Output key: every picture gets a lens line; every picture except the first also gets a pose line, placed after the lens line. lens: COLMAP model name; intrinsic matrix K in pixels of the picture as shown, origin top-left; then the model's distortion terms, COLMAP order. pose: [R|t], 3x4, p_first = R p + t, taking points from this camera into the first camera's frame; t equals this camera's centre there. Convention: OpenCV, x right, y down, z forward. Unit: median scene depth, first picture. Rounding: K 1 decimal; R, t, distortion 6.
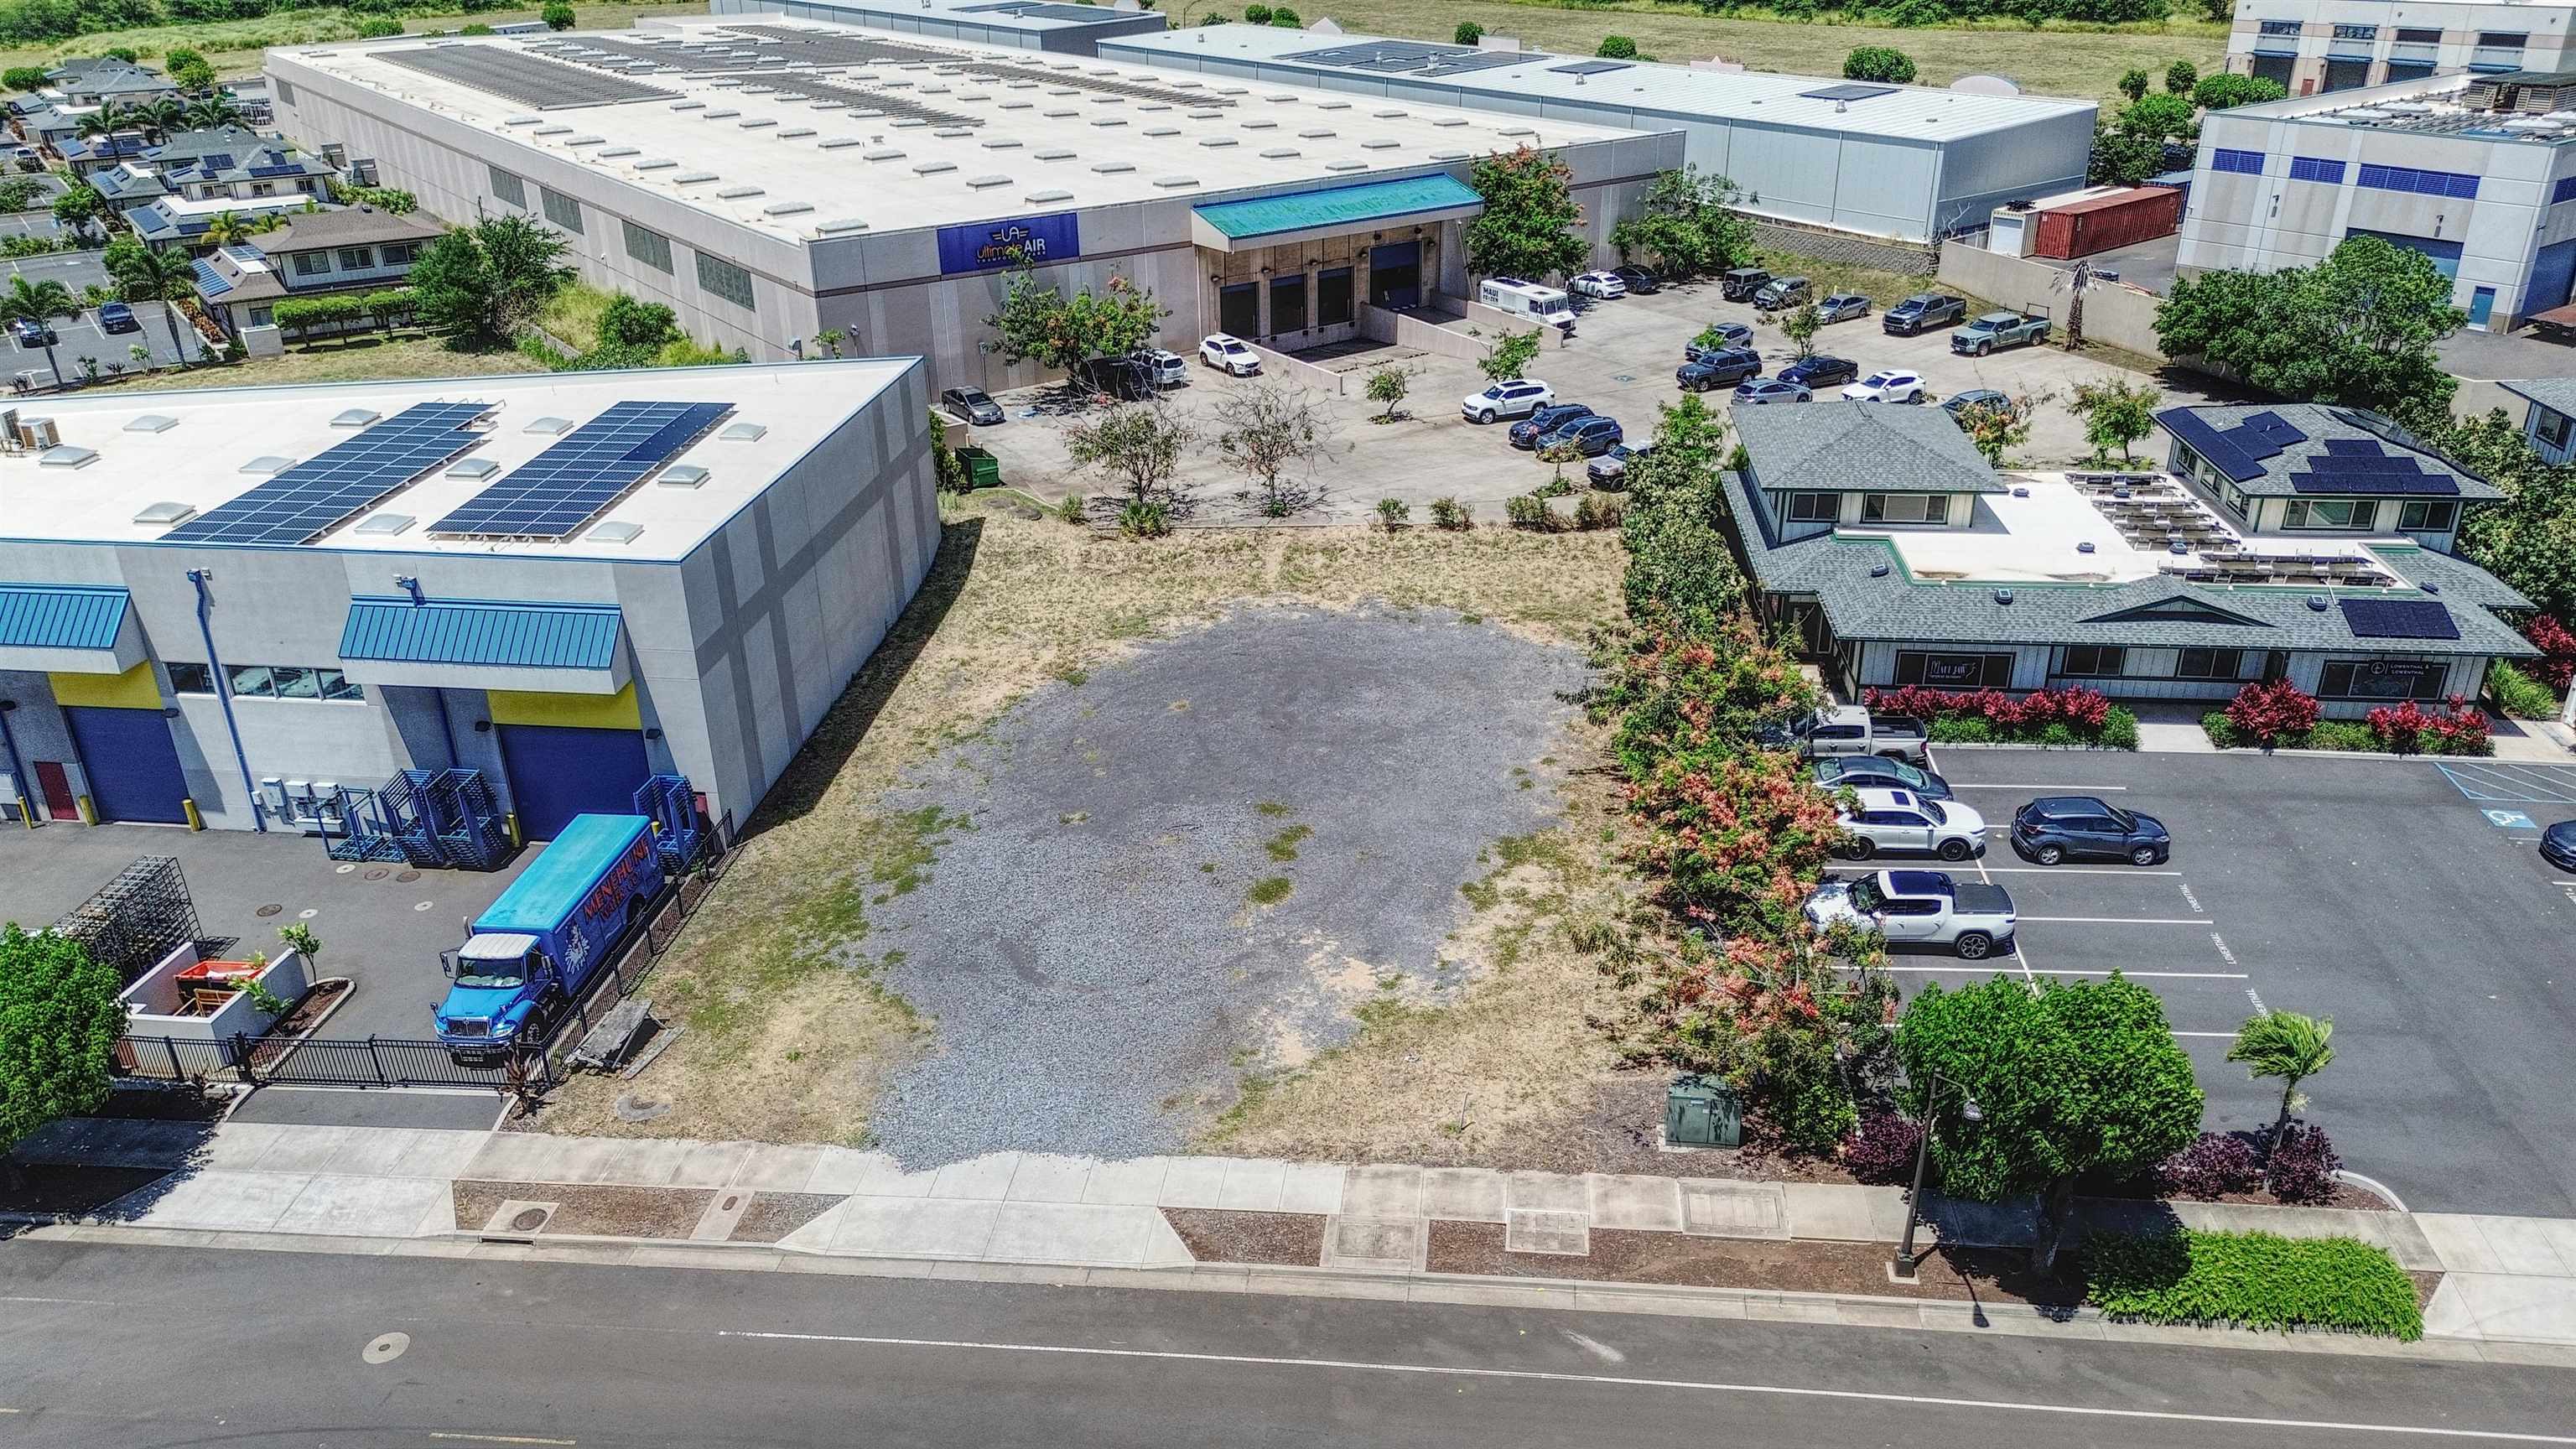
lens RADIAL K [[1825.2, 0, 1299.6], [0, 1825.2, 737.6], [0, 0, 1]] dist [0.079094, -0.092300]
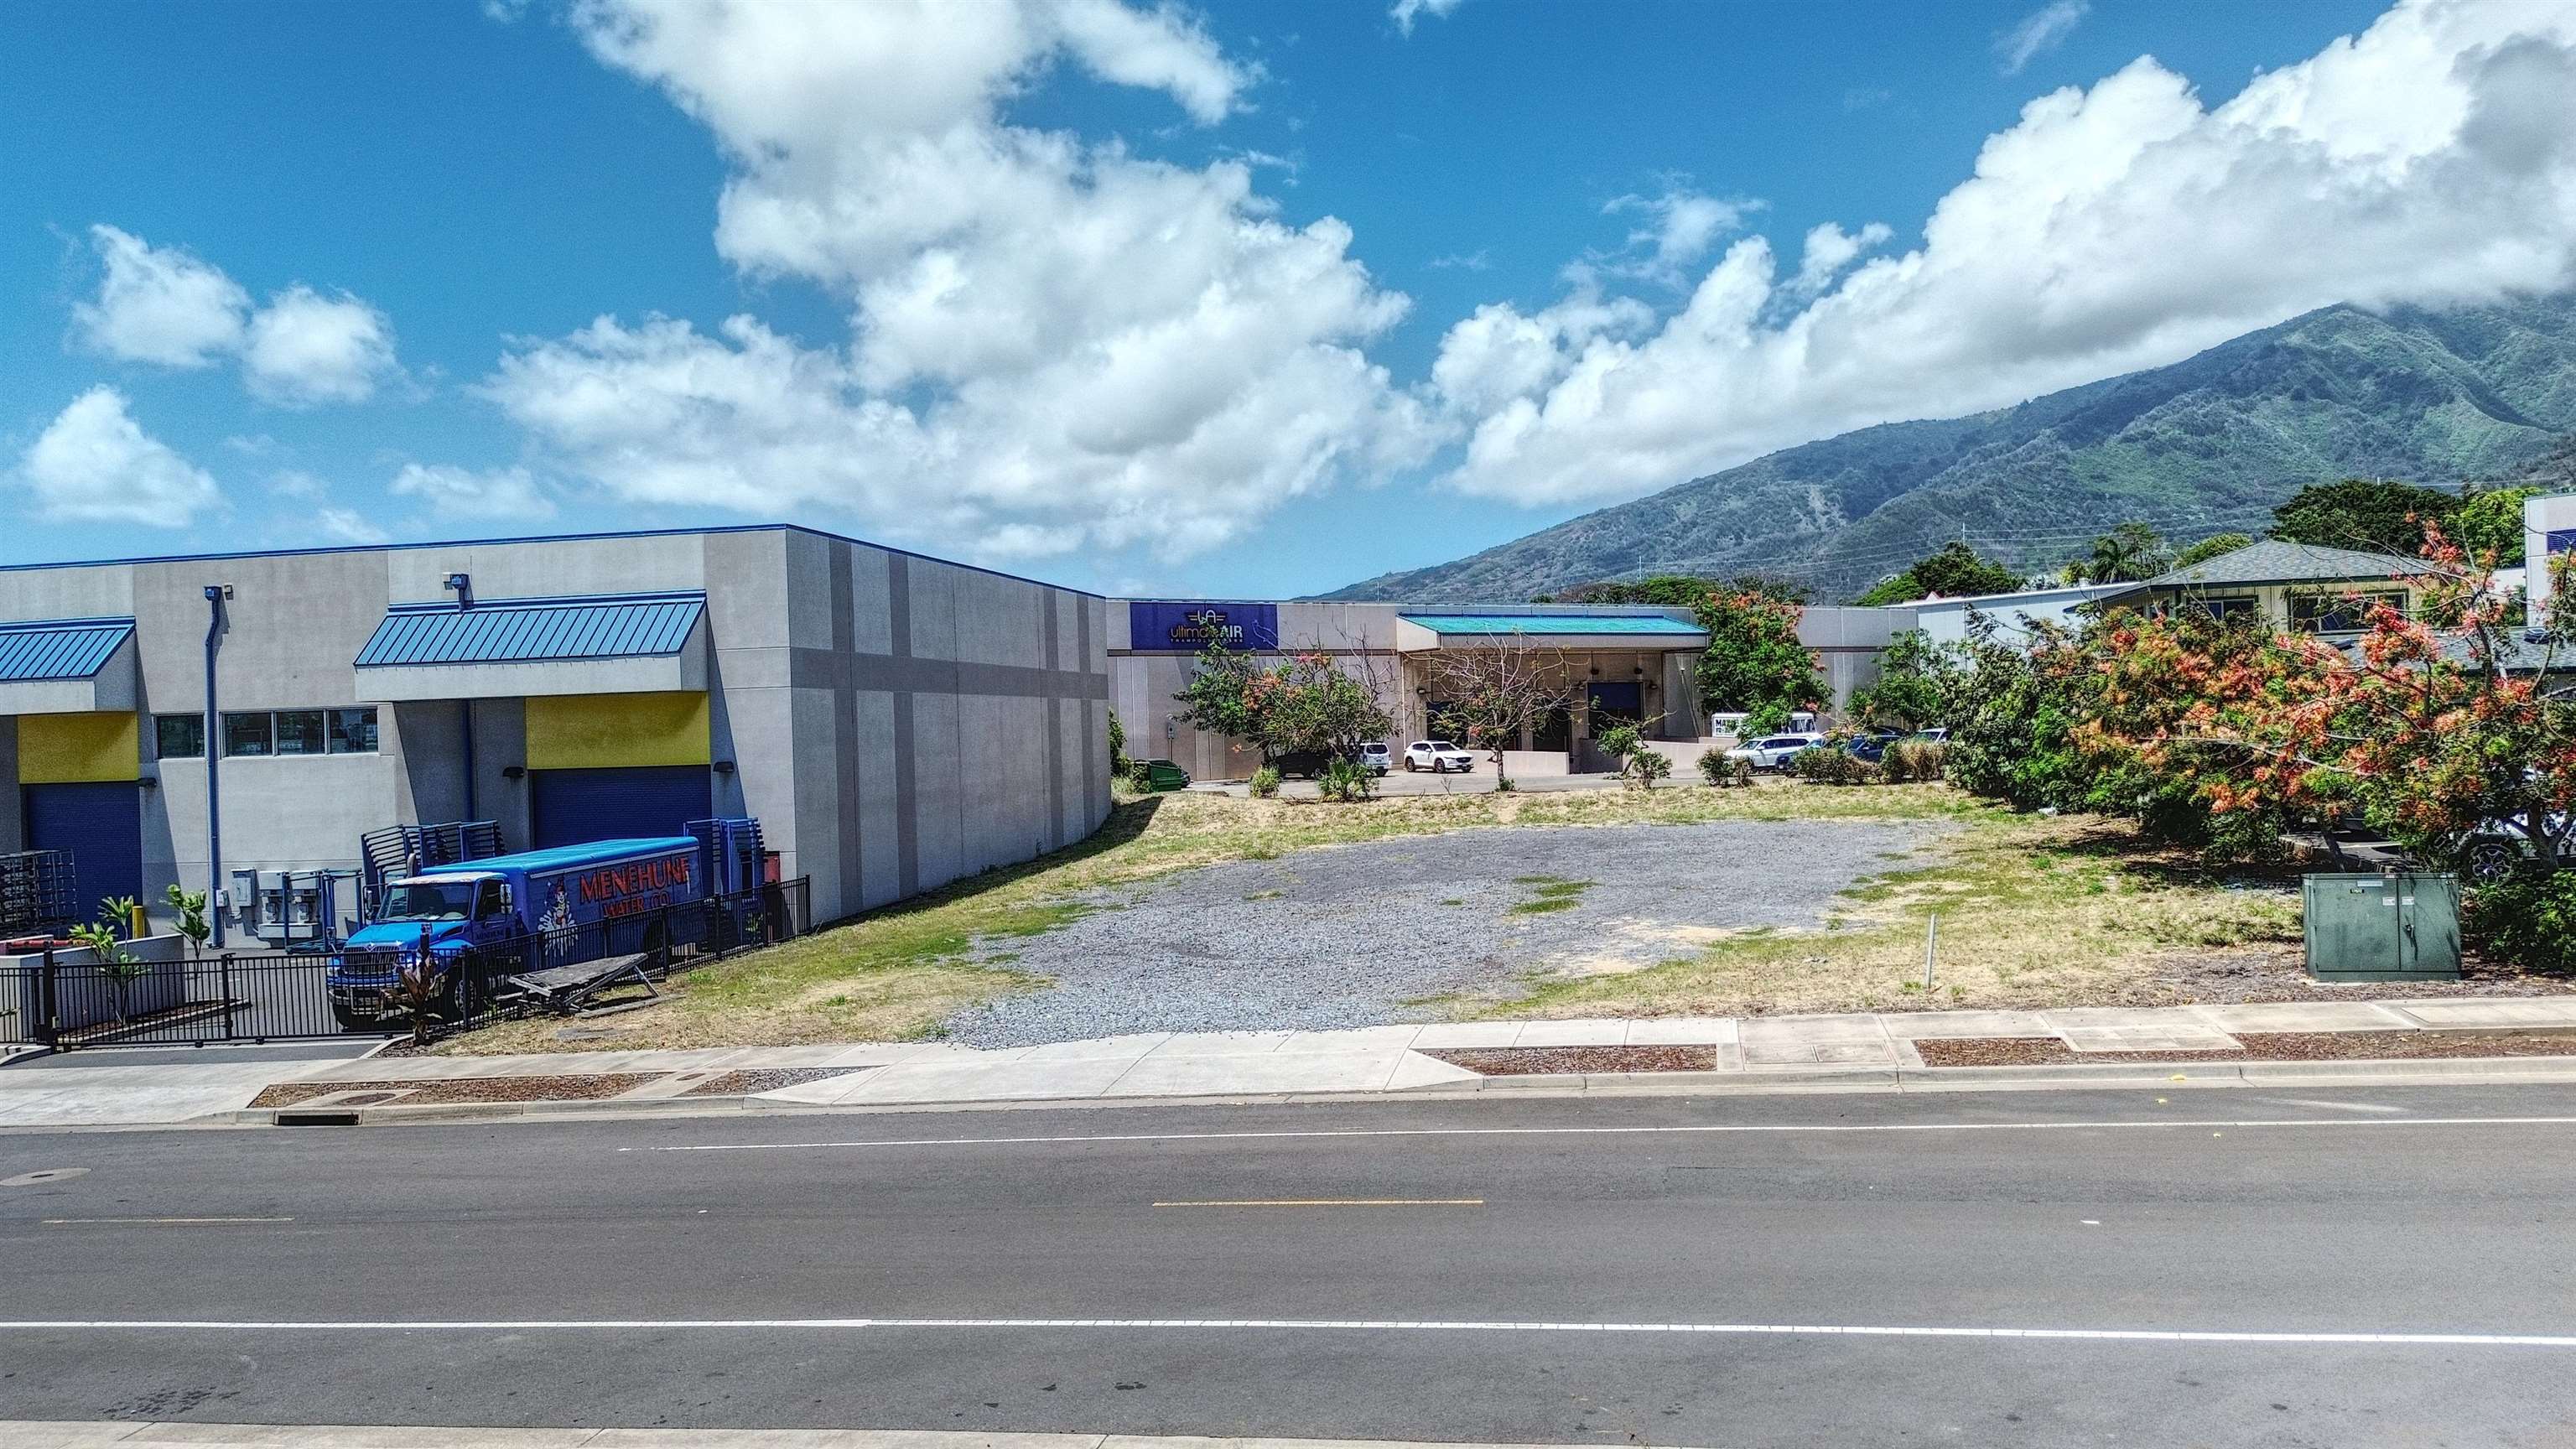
lens RADIAL K [[1825.2, 0, 1299.6], [0, 1825.2, 737.6], [0, 0, 1]] dist [0.079094, -0.092300]
pose [[0.995571, -0.016697, -0.092523, -0.045554], [-0.024032, 0.906219, -0.422125, 0.326741], [0.090894, 0.422478, 0.901804, 0.354003]]
